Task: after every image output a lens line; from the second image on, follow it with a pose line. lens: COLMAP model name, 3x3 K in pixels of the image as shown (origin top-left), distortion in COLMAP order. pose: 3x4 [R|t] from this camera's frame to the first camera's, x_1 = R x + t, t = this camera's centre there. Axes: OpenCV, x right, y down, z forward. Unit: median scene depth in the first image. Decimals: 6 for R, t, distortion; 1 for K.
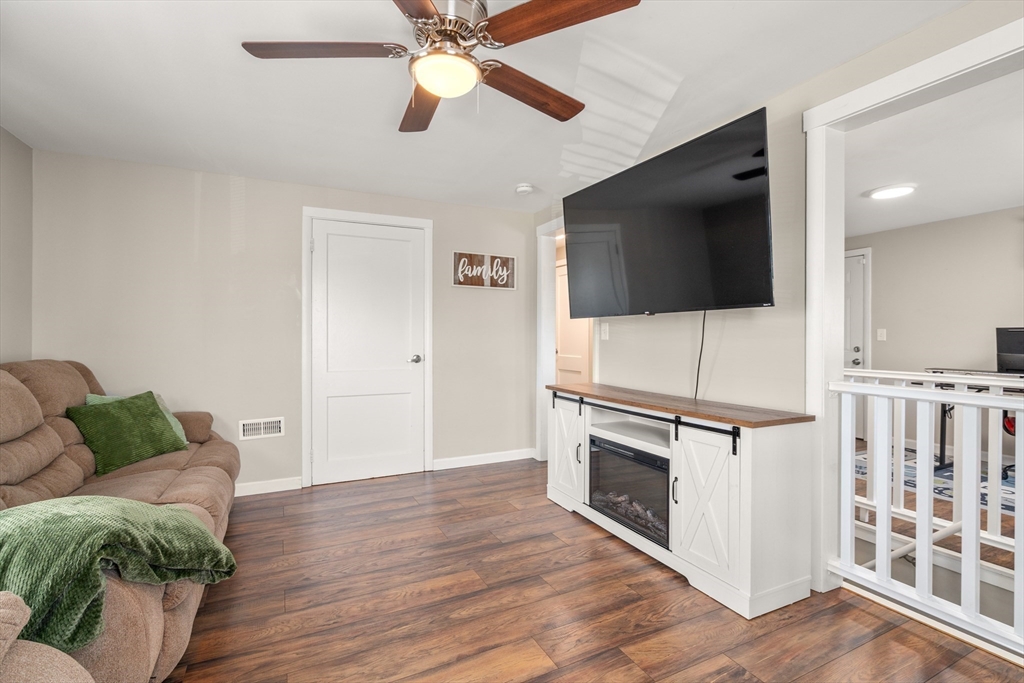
lens RADIAL K [[465.4, 0, 512.4], [0, 465.4, 333.4], [0, 0, 1]] dist [-0.001237, -0.000008]
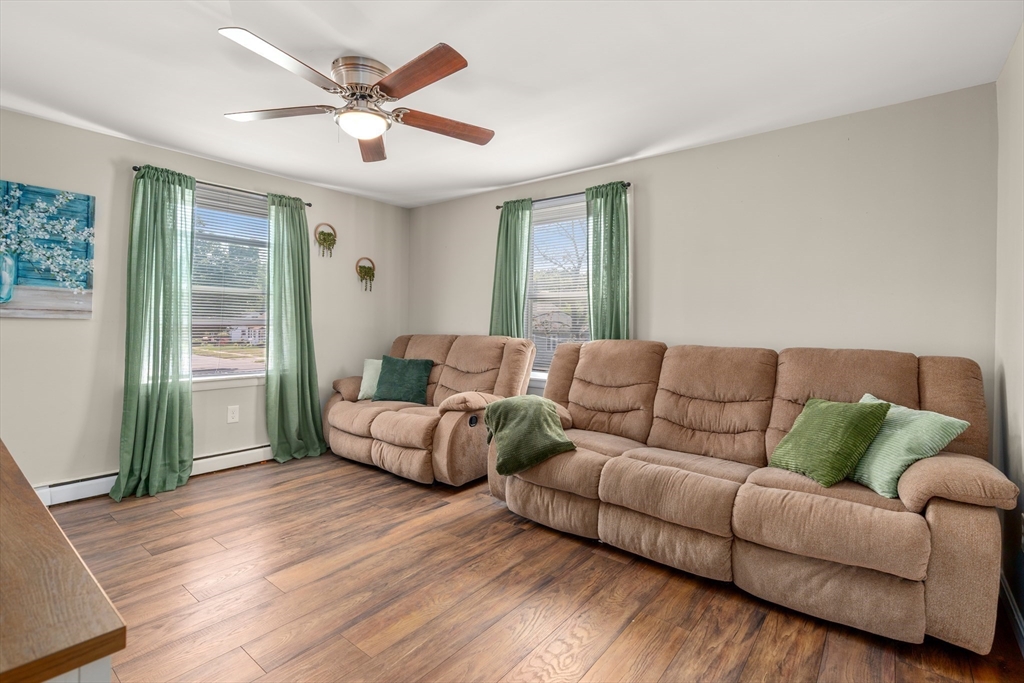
lens RADIAL K [[465.4, 0, 512.4], [0, 465.4, 333.4], [0, 0, 1]] dist [-0.001237, -0.000008]
pose [[-0.899850, -0.011755, -0.436042, 0.040731], [-0.012801, 0.999918, -0.000539, 0.036053], [0.436012, 0.005097, -0.899926, 2.098101]]
